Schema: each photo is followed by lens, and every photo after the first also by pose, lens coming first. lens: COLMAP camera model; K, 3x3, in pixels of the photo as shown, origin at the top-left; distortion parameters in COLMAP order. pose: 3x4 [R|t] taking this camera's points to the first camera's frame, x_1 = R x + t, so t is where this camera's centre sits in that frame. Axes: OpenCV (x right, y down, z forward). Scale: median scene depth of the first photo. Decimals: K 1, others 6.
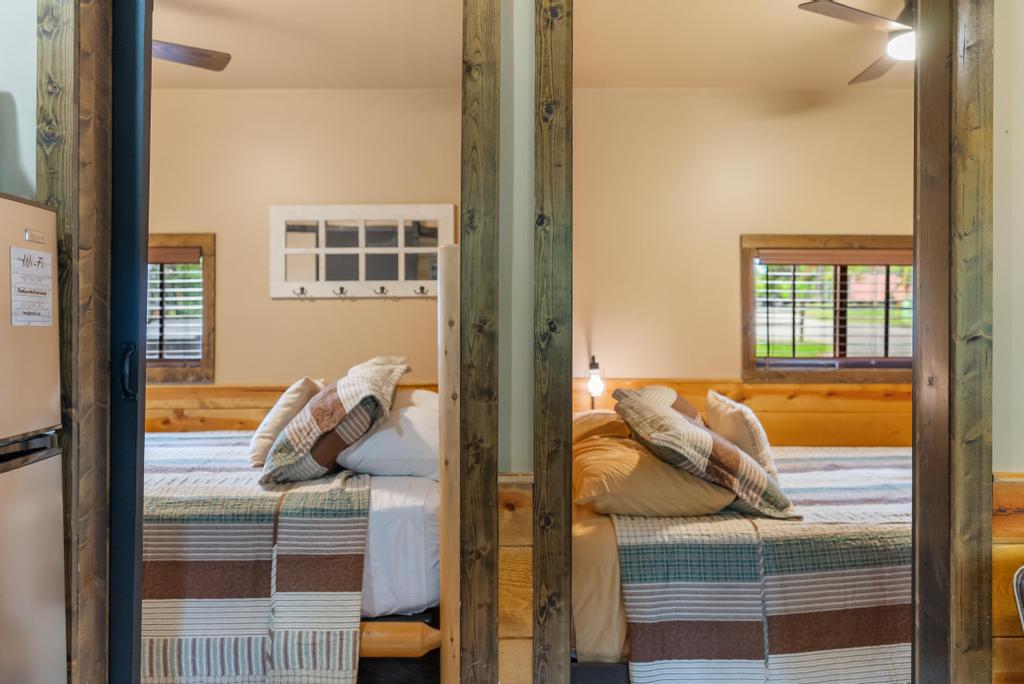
lens RADIAL K [[815.7, 0, 505.5], [0, 815.7, 322.4], [0, 0, 1]] dist [0.004132, -0.008121]
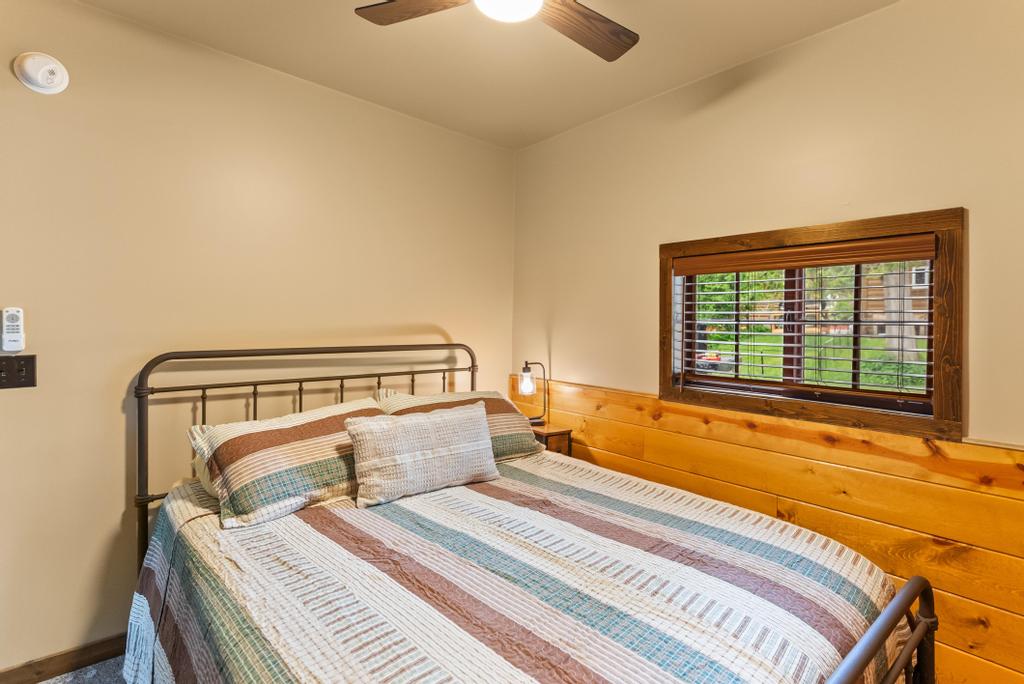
lens RADIAL K [[498.8, 0, 514.6], [0, 498.8, 338.0], [0, 0, 1]] dist [0.003614, 0.002342]
pose [[0.642040, 0.028612, -0.766137, 1.223358], [-0.004380, 0.999424, 0.033654, -0.033449], [0.766659, -0.018251, 0.641796, 0.950317]]
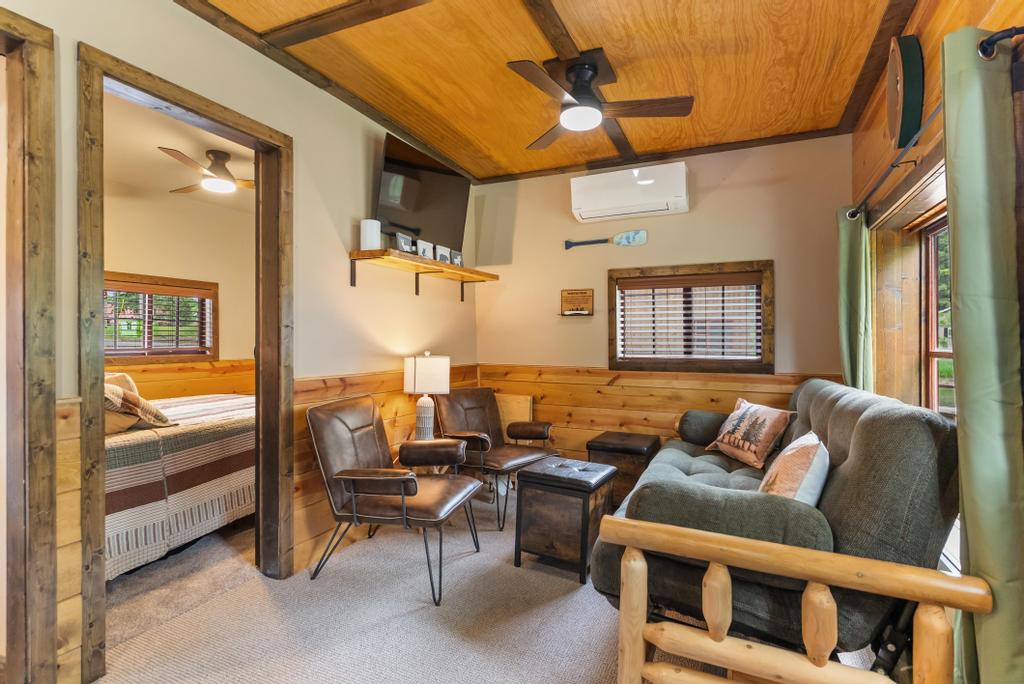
lens RADIAL K [[498.8, 0, 513.7], [0, 498.8, 339.0], [0, 0, 1]] dist [0.003614, 0.002342]
pose [[0.430561, -0.002926, 0.902557, -0.380497], [0.000565, 0.999995, 0.002972, 0.039220], [-0.902561, -0.000770, 0.430561, -0.226774]]
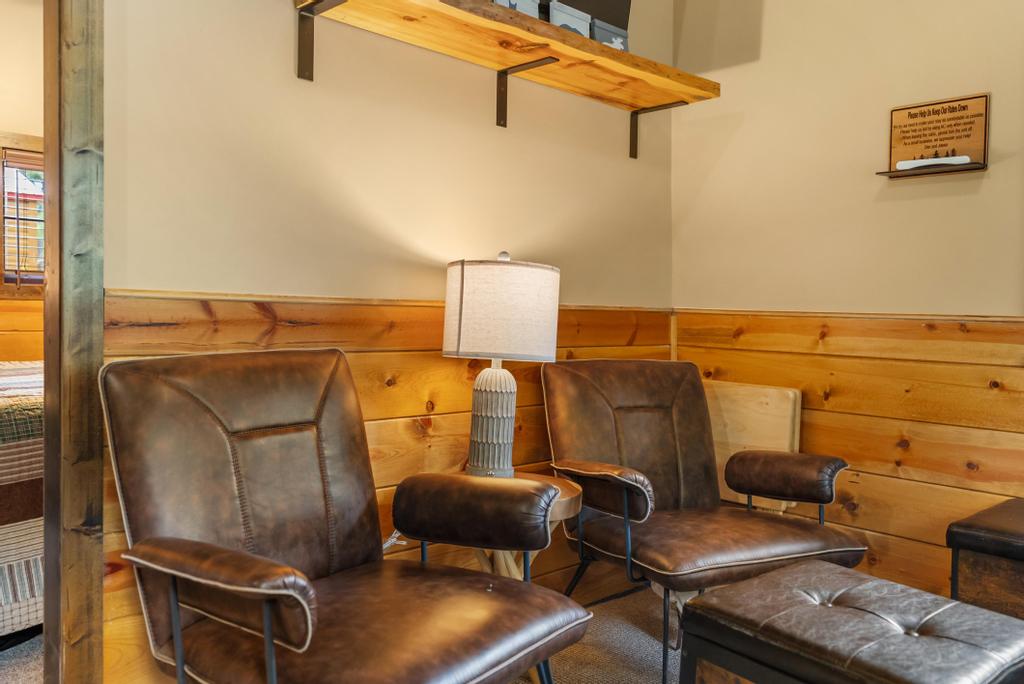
lens RADIAL K [[815.7, 0, 510.4], [0, 815.7, 338.6], [0, 0, 1]] dist [0.004132, -0.008121]
pose [[0.728145, -0.014394, 0.685272, 0.187962], [-0.016741, 0.999108, 0.038775, 0.141897], [-0.685218, -0.039706, 0.727255, -0.066949]]
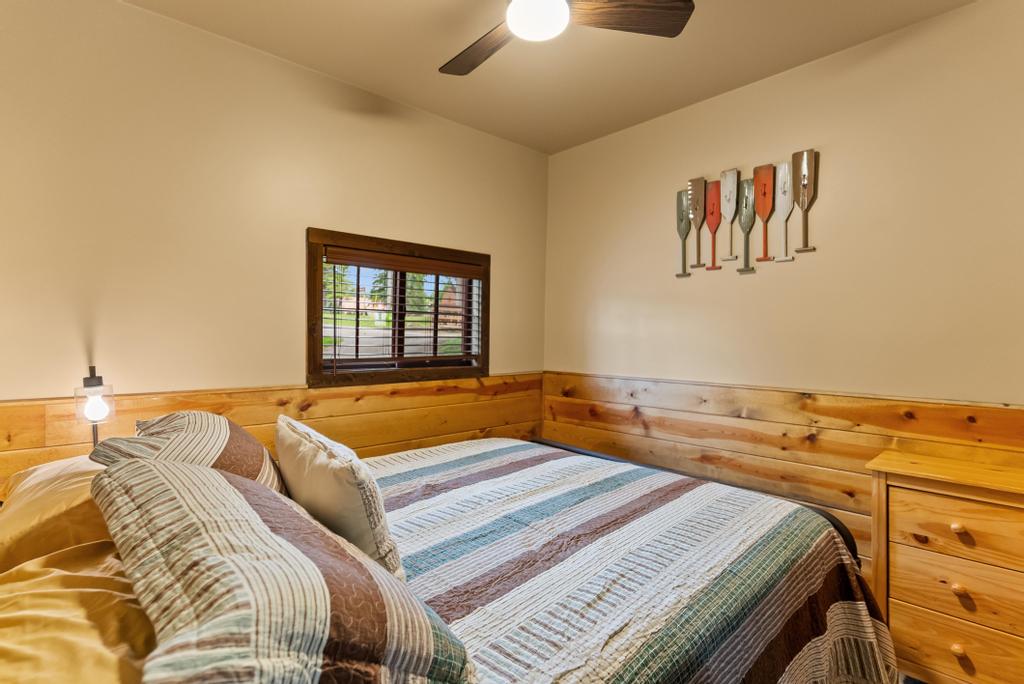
lens RADIAL K [[498.8, 0, 512.8], [0, 498.8, 336.3], [0, 0, 1]] dist [0.003614, 0.002342]
pose [[0.745396, 0.000458, 0.666622, 0.166225], [-0.014035, 0.999789, 0.015007, 0.006124], [-0.666474, -0.020543, 0.745245, 0.817906]]
